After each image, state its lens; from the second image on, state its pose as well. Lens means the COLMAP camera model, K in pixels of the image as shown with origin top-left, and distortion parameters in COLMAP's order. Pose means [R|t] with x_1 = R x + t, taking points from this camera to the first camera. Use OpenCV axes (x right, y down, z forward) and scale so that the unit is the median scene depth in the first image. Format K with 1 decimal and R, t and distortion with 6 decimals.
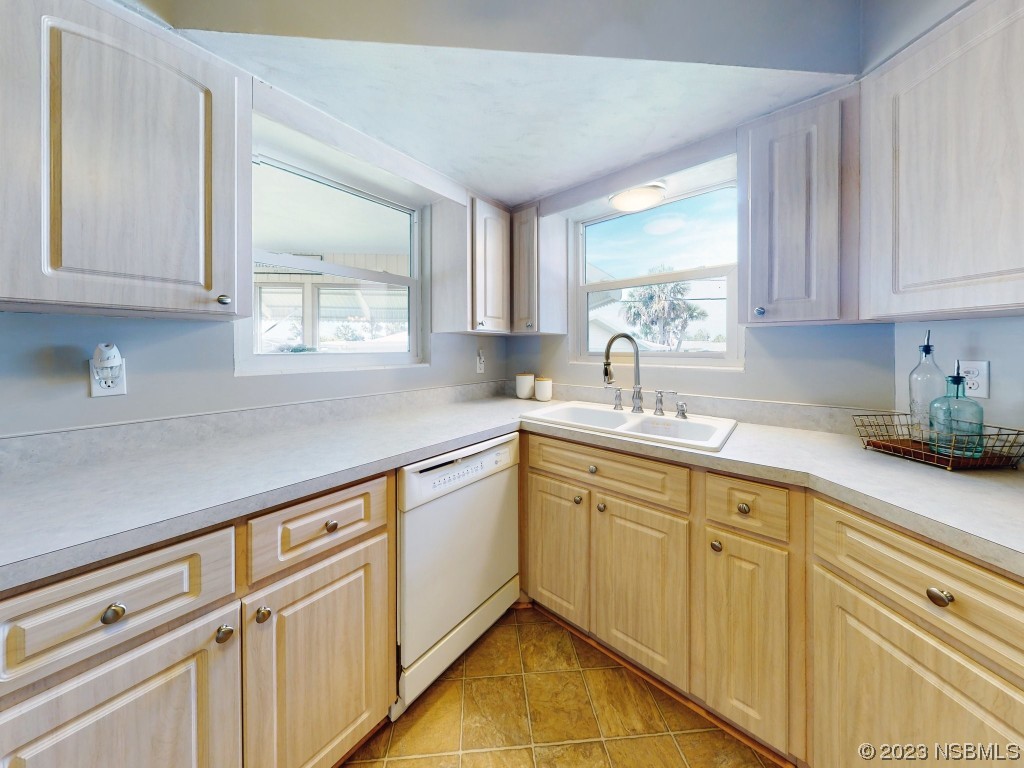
lens RADIAL K [[328.4, 0, 503.0], [0, 328.4, 347.0], [0, 0, 1]] dist [0.007460, -0.000122]
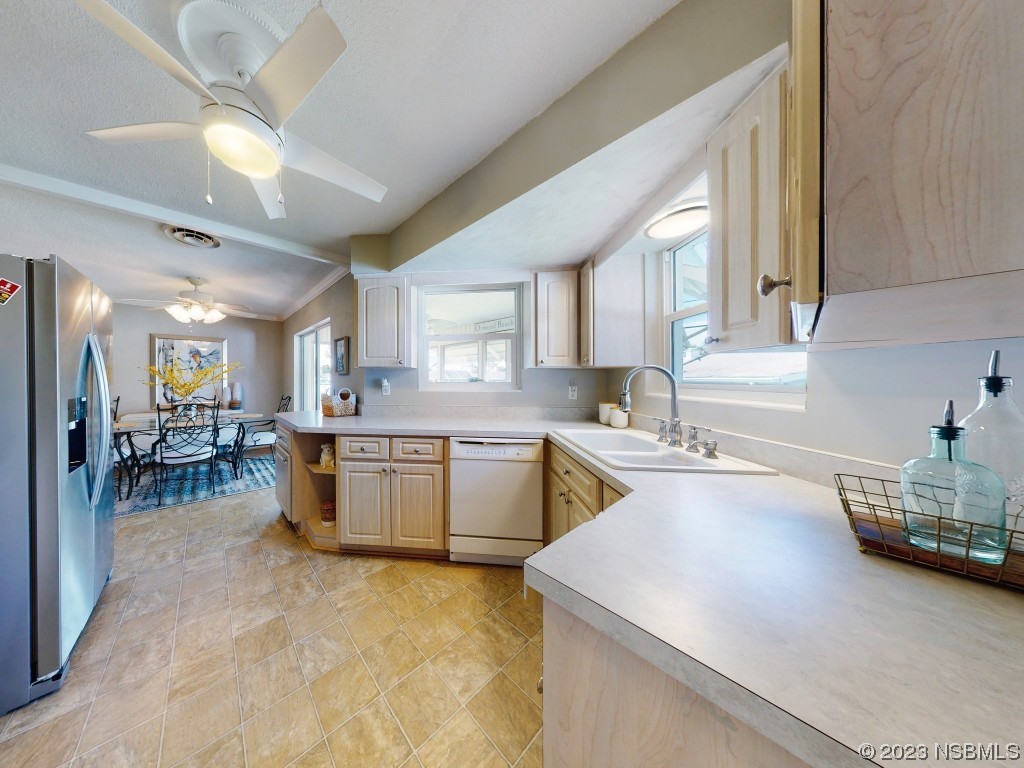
lens RADIAL K [[393.5, 0, 498.5], [0, 393.5, 374.8], [0, 0, 1]] dist [0.015591, -0.001212]
pose [[0.564944, -0.007429, -0.825096, 1.355441], [0.003232, 0.999972, -0.006790, -0.005737], [0.825123, 0.001170, 0.564952, -0.105918]]
